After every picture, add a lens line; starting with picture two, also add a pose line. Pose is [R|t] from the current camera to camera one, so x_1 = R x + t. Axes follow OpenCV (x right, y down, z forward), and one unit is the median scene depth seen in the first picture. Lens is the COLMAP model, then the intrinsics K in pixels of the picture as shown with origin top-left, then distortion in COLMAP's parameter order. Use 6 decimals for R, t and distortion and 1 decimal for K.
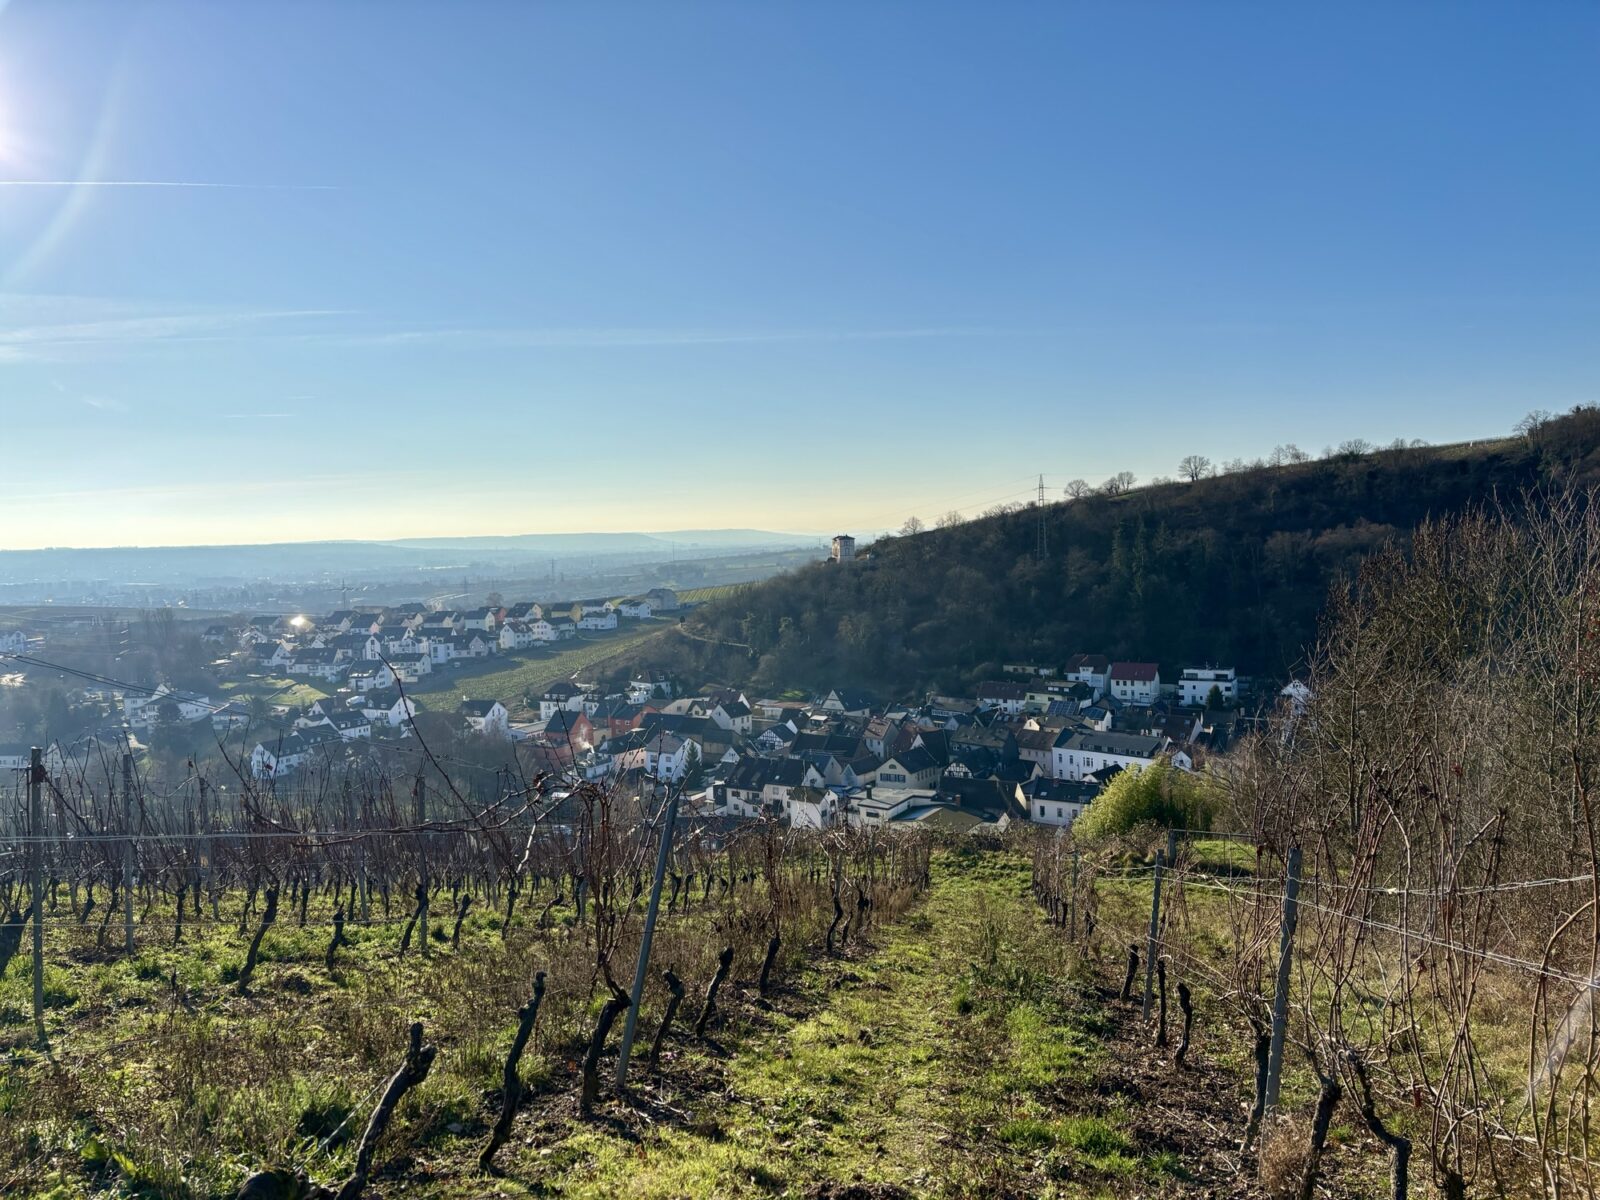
lens RADIAL K [[1190.7, 0, 802.8], [0, 1190.7, 576.8], [0, 0, 1]] dist [0.121121, -0.193022]
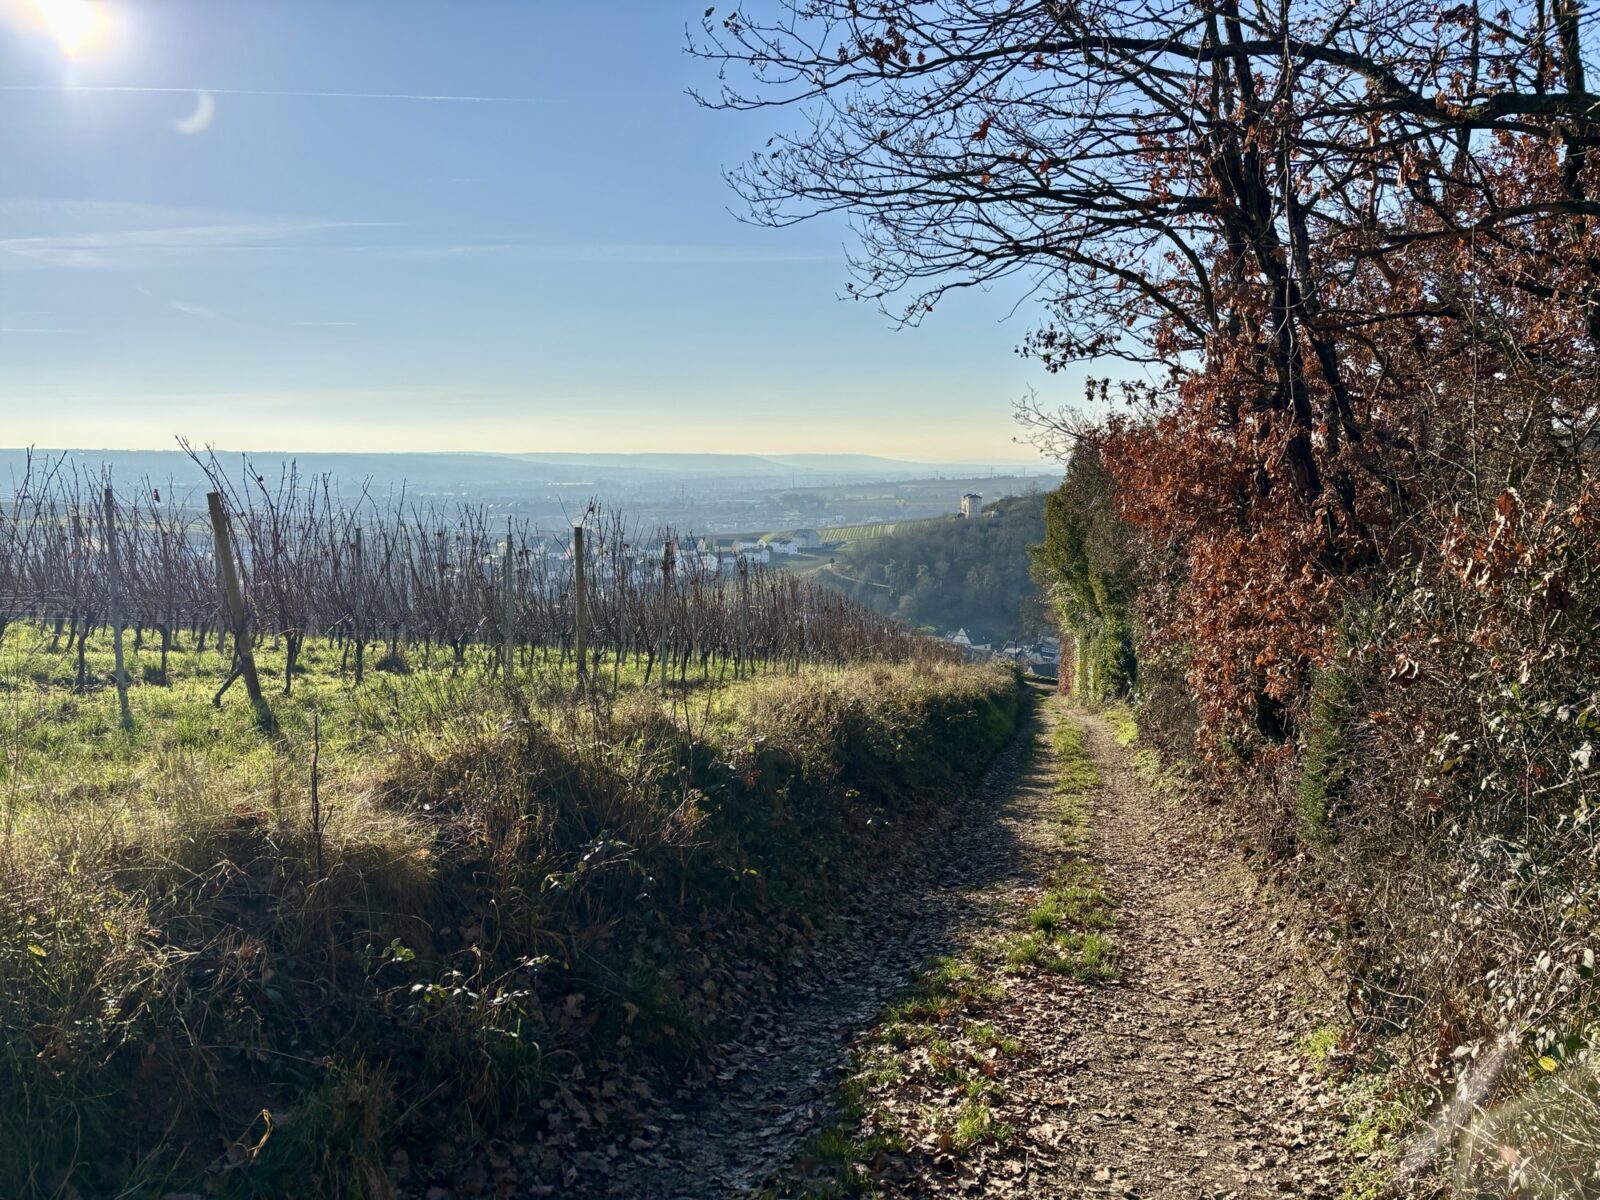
lens RADIAL K [[1190.7, 0, 802.8], [0, 1190.7, 576.8], [0, 0, 1]] dist [0.121121, -0.193022]
pose [[0.994905, 0.044168, -0.090630, -0.025239], [-0.038392, 0.997178, 0.064518, -0.027815], [0.093224, -0.060709, 0.993793, -0.218744]]
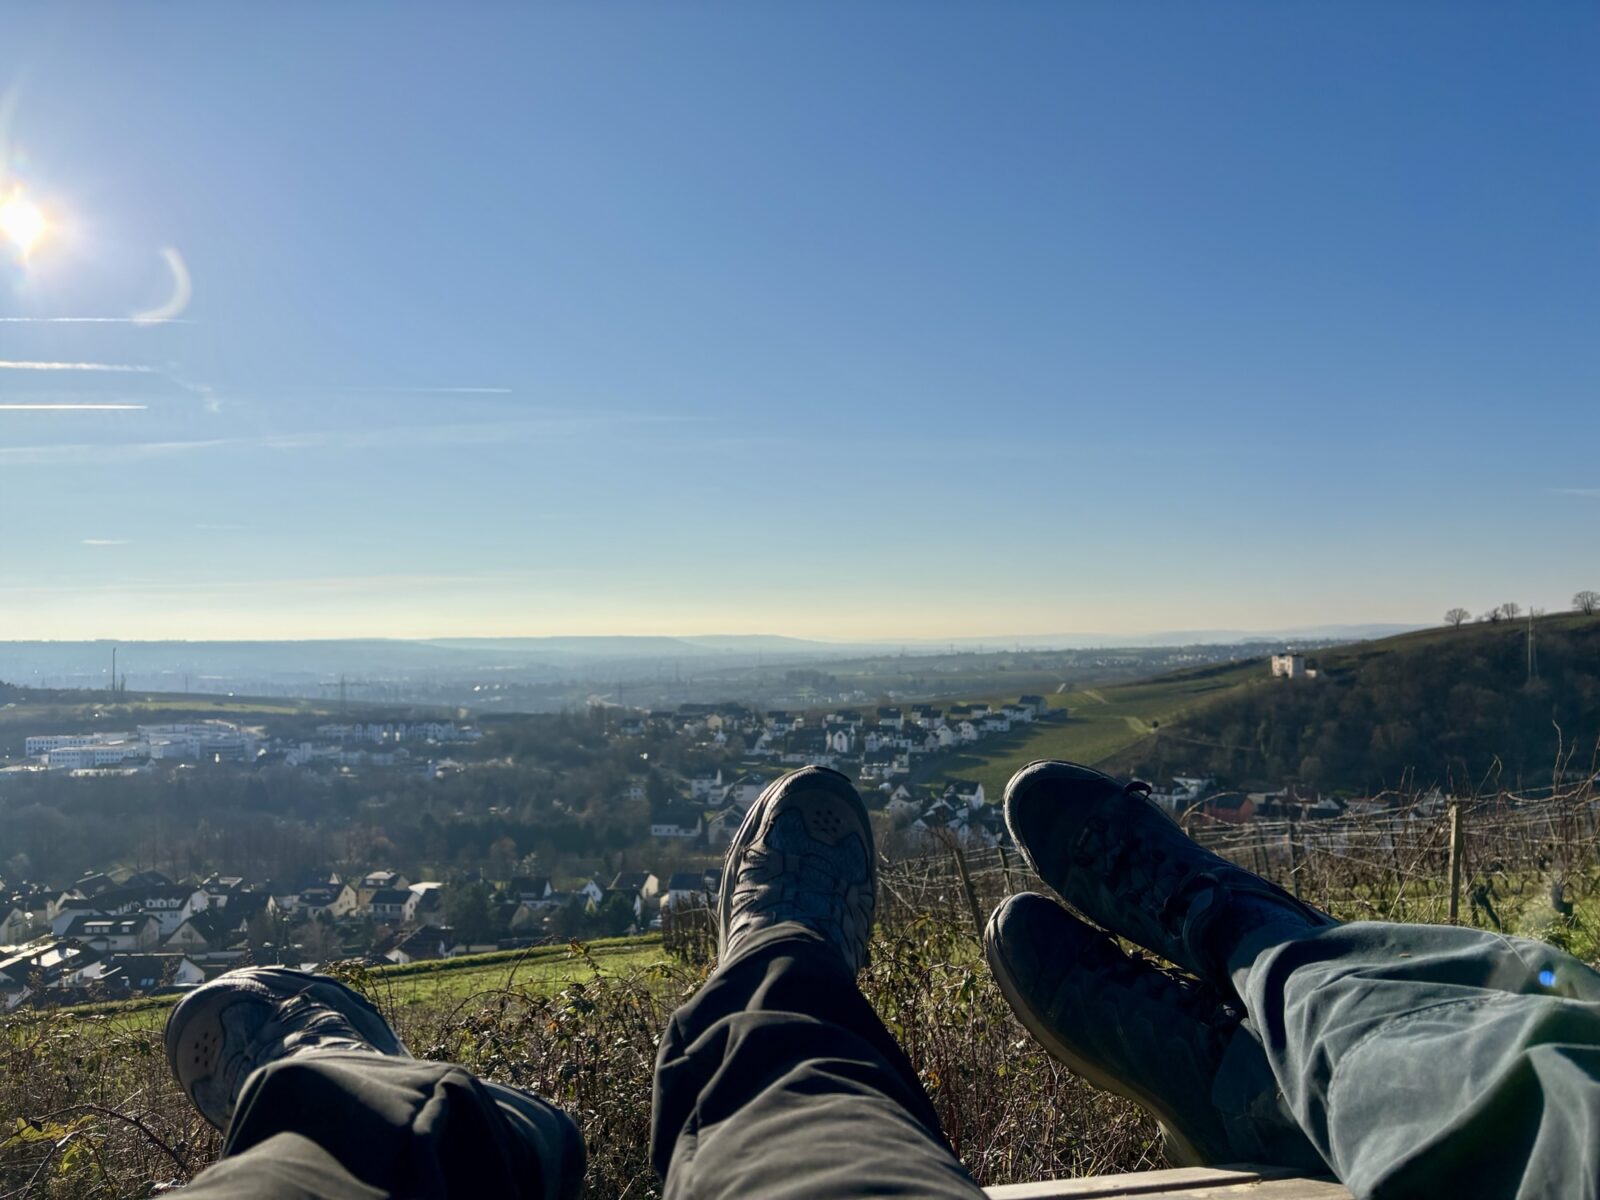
lens RADIAL K [[1190.7, 0, 802.8], [0, 1190.7, 576.8], [0, 0, 1]] dist [0.121121, -0.193022]
pose [[0.999689, 0.022455, -0.010814, -0.494638], [-0.023330, 0.995755, -0.089036, 0.006582], [0.008769, 0.089261, 0.995970, -0.178561]]
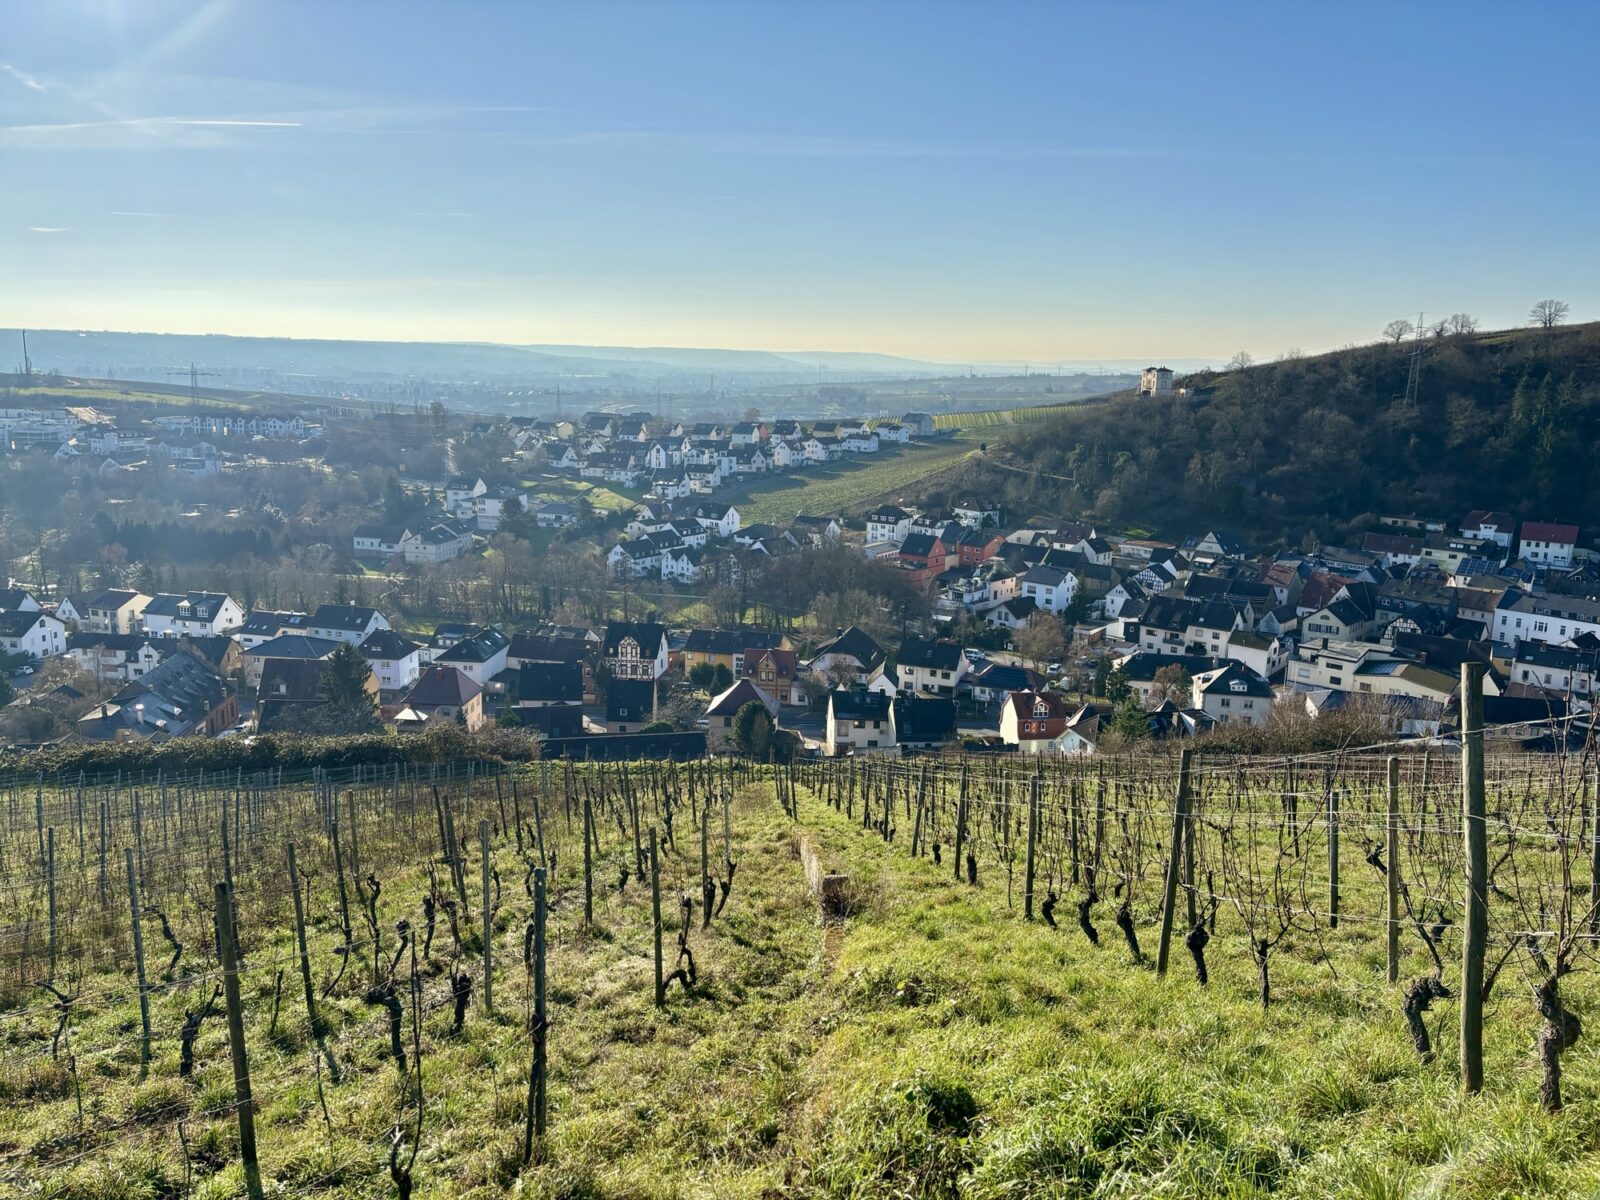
lens RADIAL K [[1190.7, 0, 802.8], [0, 1190.7, 576.8], [0, 0, 1]] dist [0.121121, -0.193022]
pose [[0.993508, 0.070265, -0.089472, -0.177512], [-0.056614, 0.987531, 0.146891, 0.005523], [0.098678, -0.140872, 0.985098, 0.005045]]
